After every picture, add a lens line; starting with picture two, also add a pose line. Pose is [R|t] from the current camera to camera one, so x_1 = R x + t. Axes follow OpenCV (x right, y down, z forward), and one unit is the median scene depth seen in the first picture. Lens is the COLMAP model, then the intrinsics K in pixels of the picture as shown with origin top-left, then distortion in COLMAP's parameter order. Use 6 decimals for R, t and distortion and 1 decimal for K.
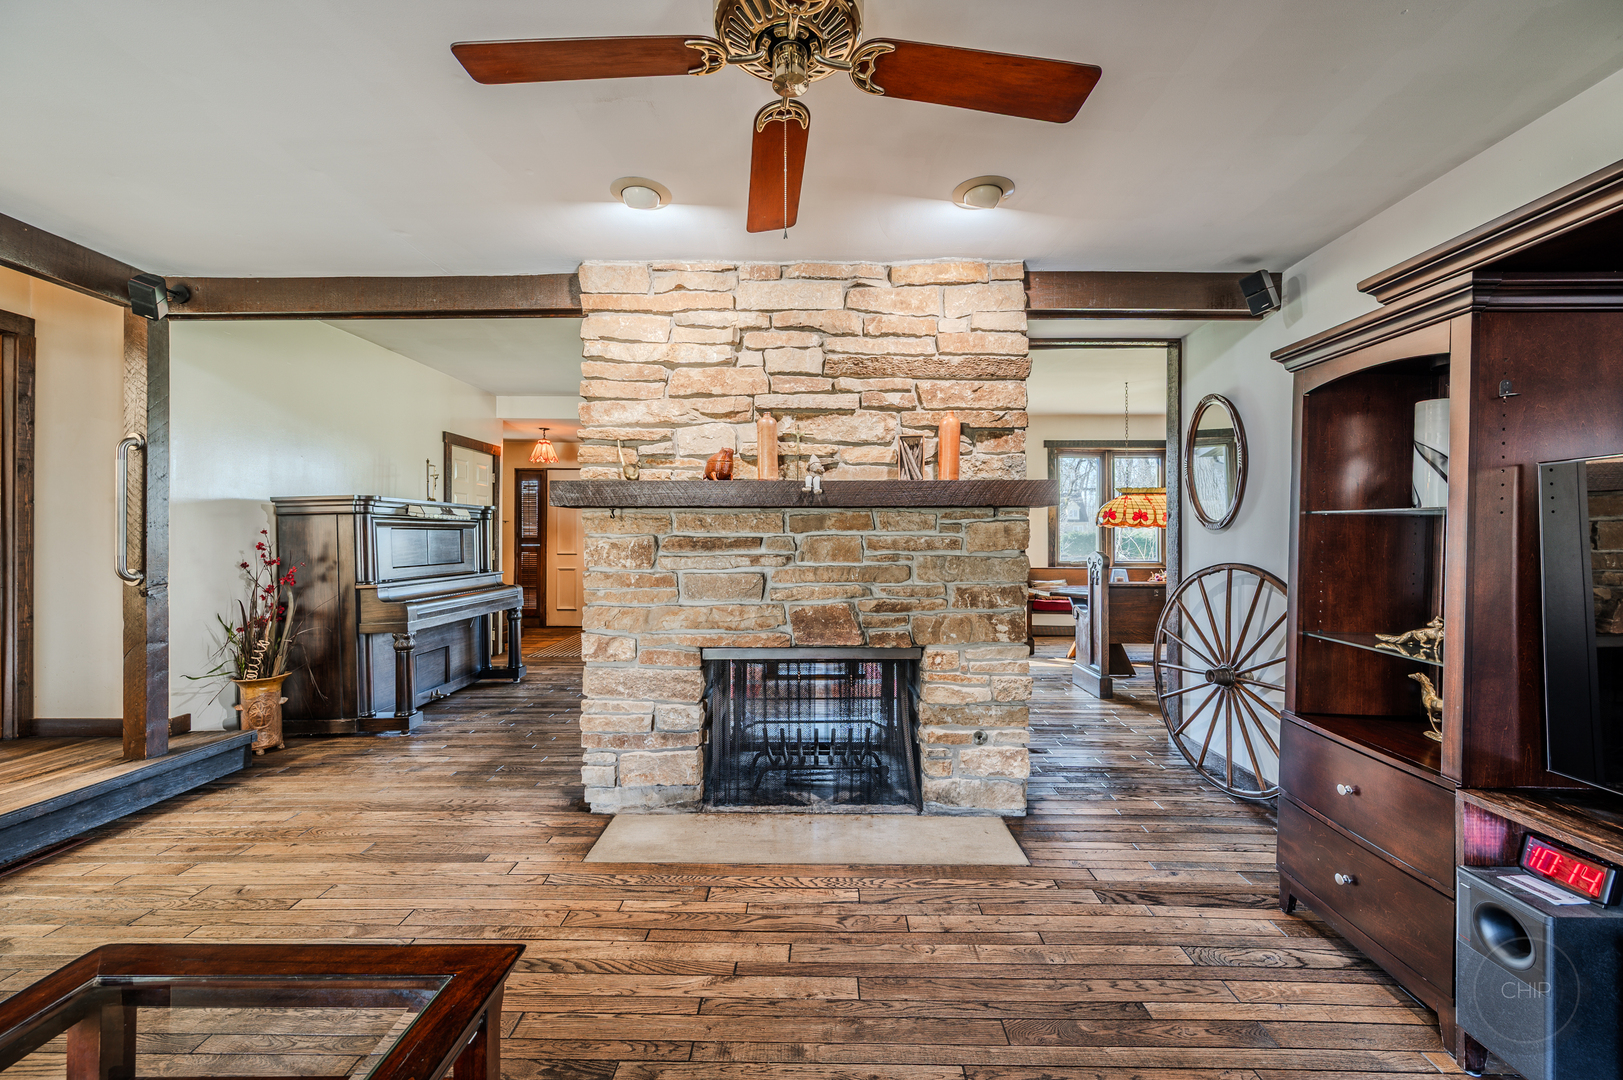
lens RADIAL K [[641.3, 0, 814.1], [0, 641.3, 537.3], [0, 0, 1]] dist [-0.002397, 0.000498]
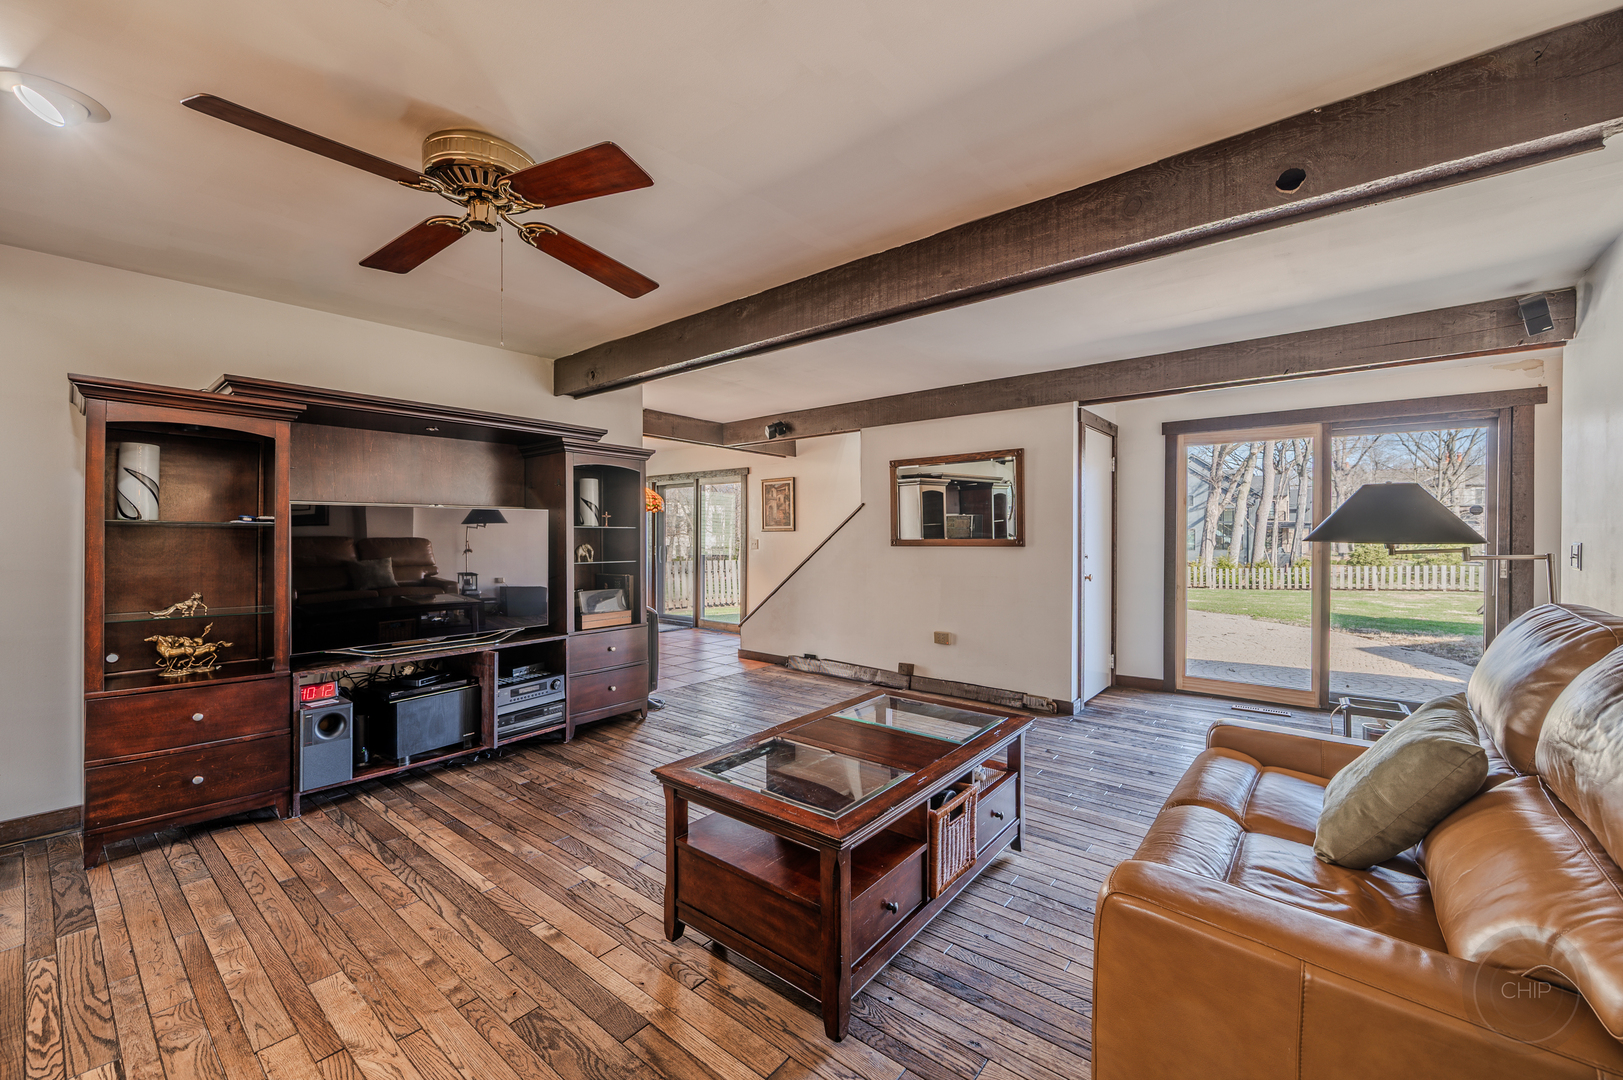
lens RADIAL K [[640.8, 0, 812.4], [0, 640.8, 537.3], [0, 0, 1]] dist [0.002728, 0.000004]
pose [[-0.780349, -0.005129, 0.625323, -1.149736], [-0.000143, 0.999968, 0.008024, -0.020211], [-0.625344, 0.006172, -0.780324, 1.262986]]
